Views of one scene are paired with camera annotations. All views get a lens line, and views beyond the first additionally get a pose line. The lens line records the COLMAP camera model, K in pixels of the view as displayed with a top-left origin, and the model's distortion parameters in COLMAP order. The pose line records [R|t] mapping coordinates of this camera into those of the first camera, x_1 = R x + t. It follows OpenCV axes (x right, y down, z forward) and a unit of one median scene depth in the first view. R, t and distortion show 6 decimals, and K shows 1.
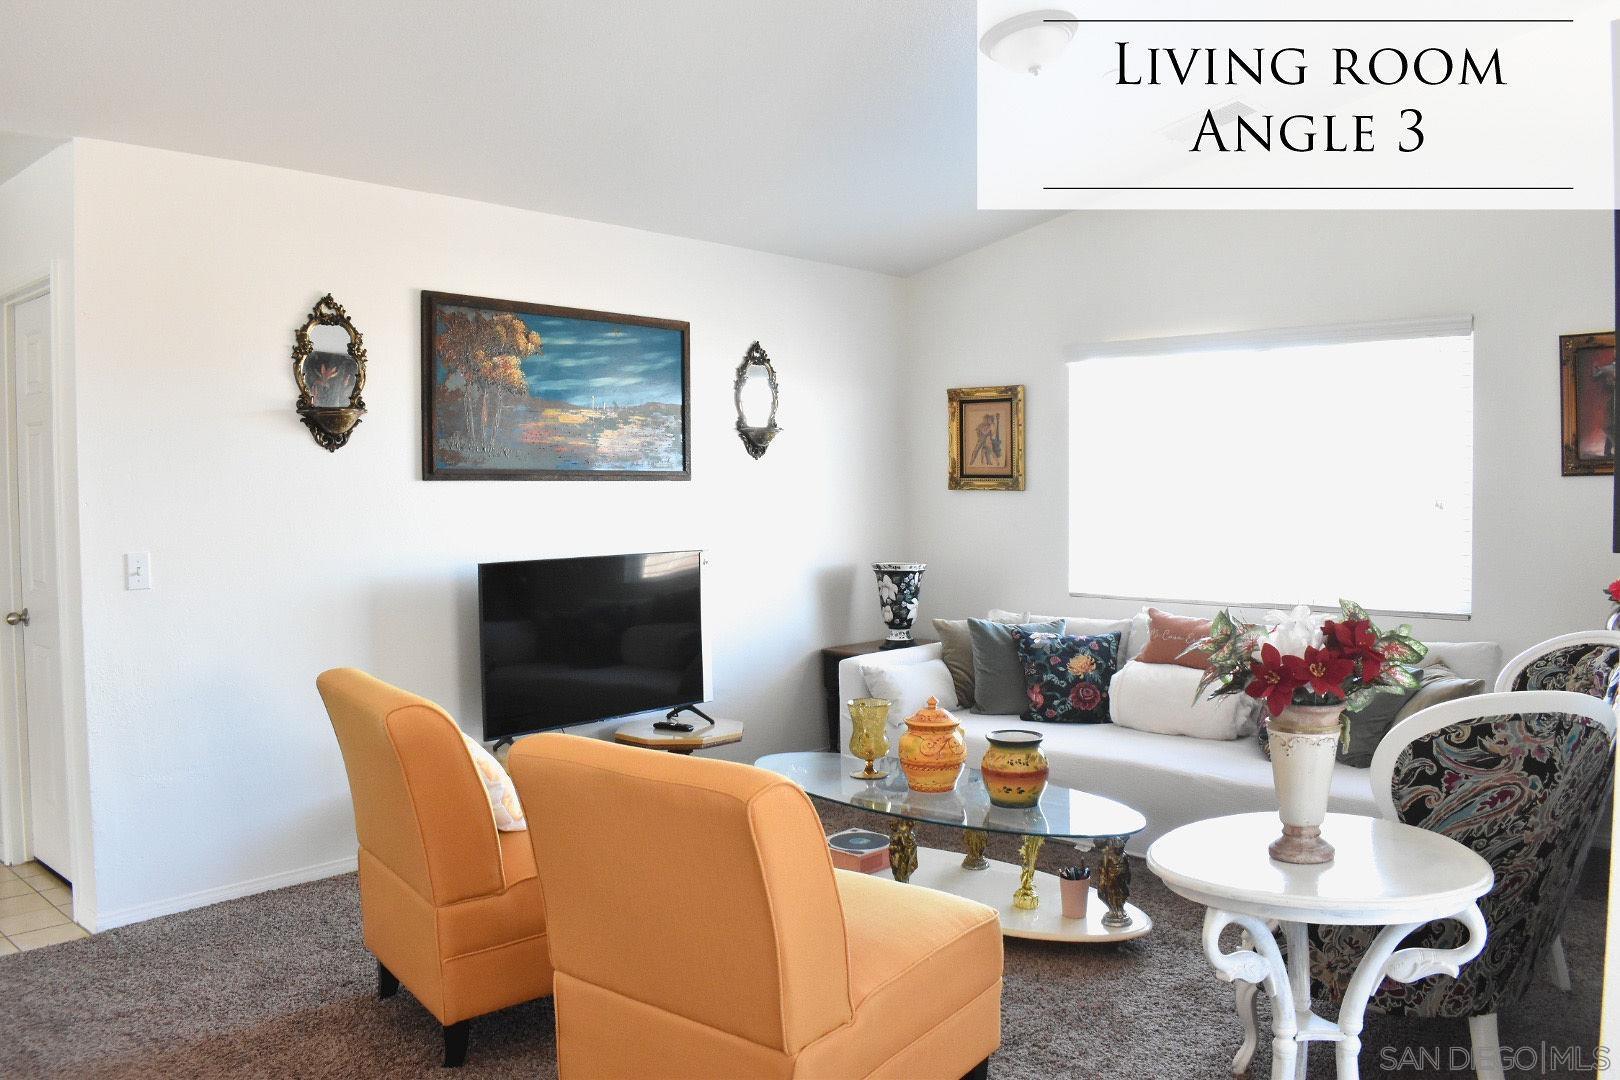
lens RADIAL K [[1259.5, 0, 801.1], [0, 1259.5, 536.7], [0, 0, 1]] dist [-0.091436, 0.010666]
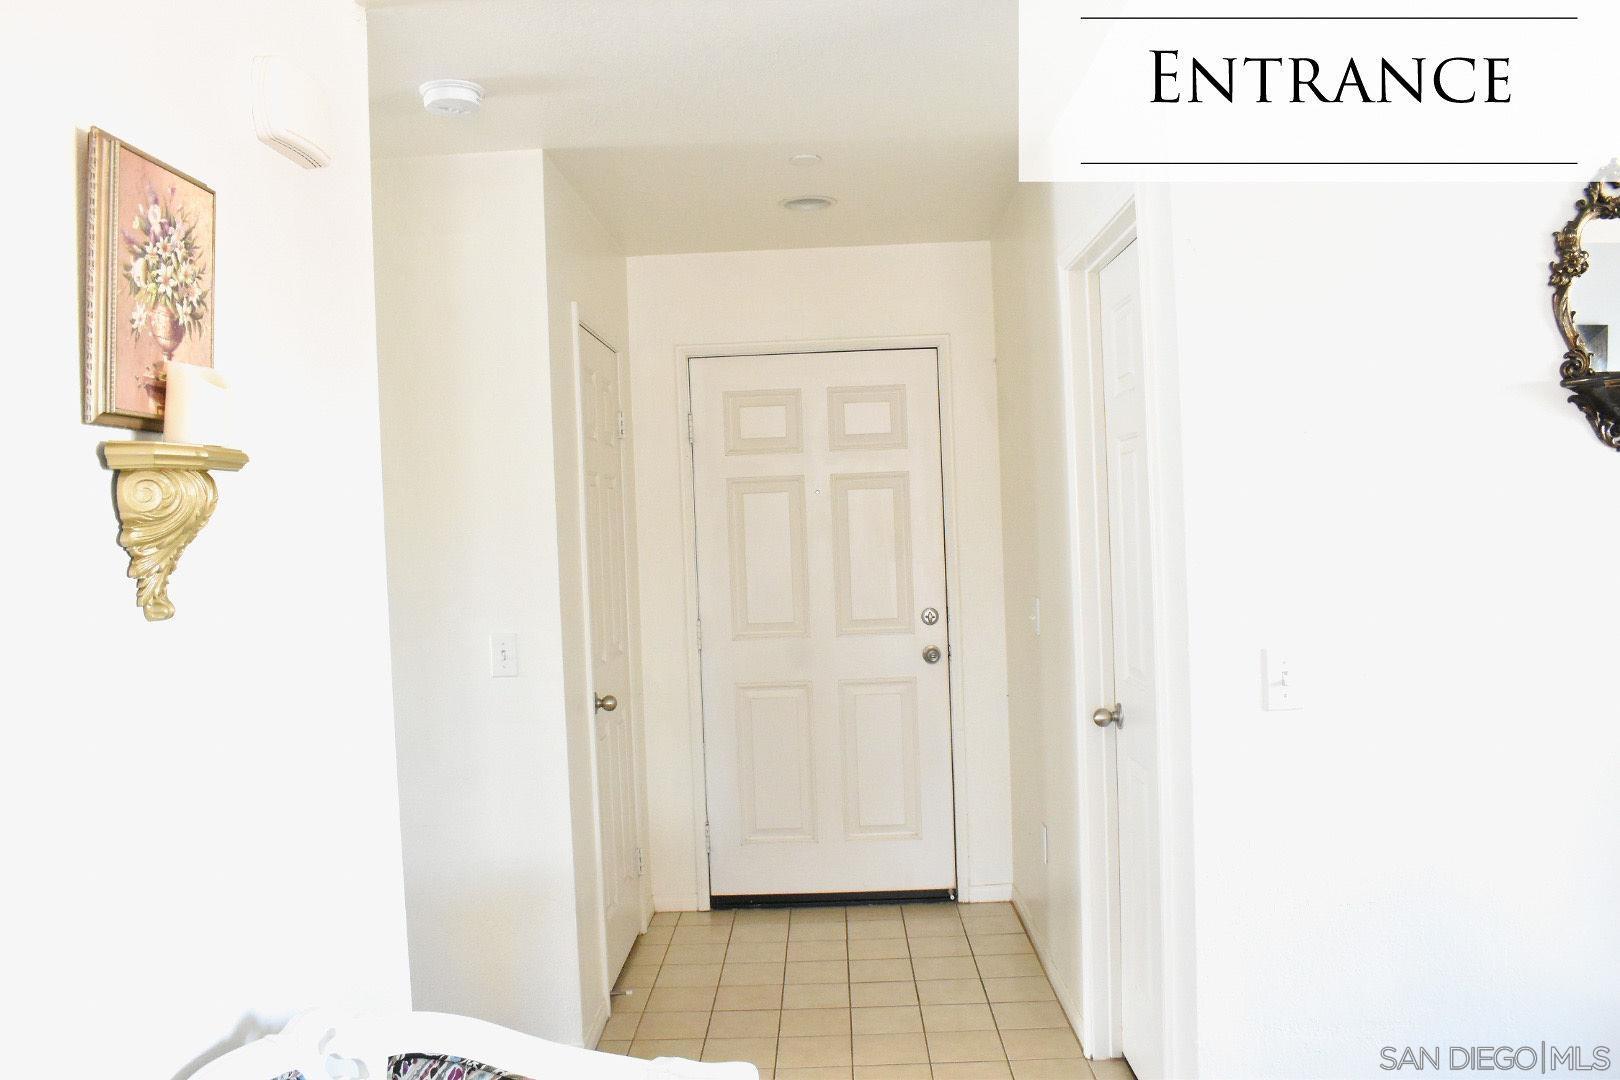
lens RADIAL K [[1259.5, 0, 801.1], [0, 1259.5, 536.7], [0, 0, 1]] dist [-0.091436, 0.010666]
pose [[0.661937, -0.009715, -0.749496, -0.211732], [0.000473, 0.999921, -0.012543, -0.025889], [0.749559, 0.007949, 0.661890, 0.371339]]
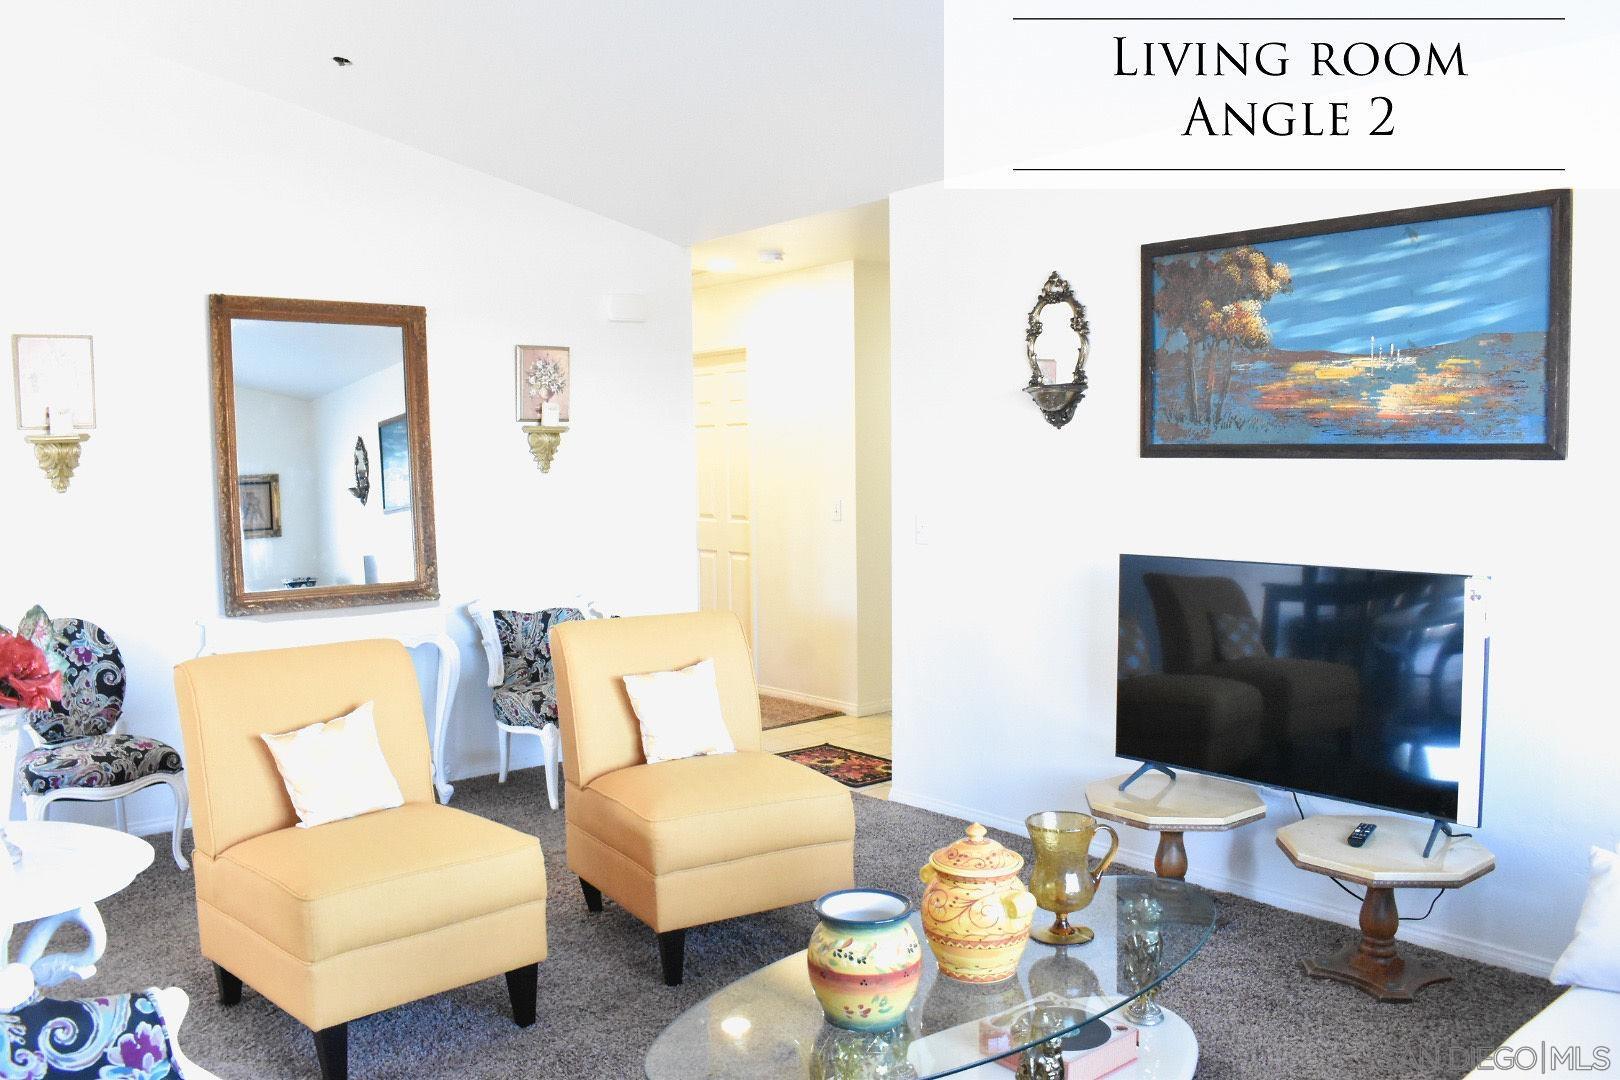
lens RADIAL K [[1259.5, 0, 801.1], [0, 1259.5, 536.7], [0, 0, 1]] dist [-0.091436, 0.010666]
pose [[-0.125522, 0.073074, -0.989396, 0.622606], [-0.032684, 0.996438, 0.077741, -0.049822], [0.991552, 0.042095, -0.122686, 0.865446]]
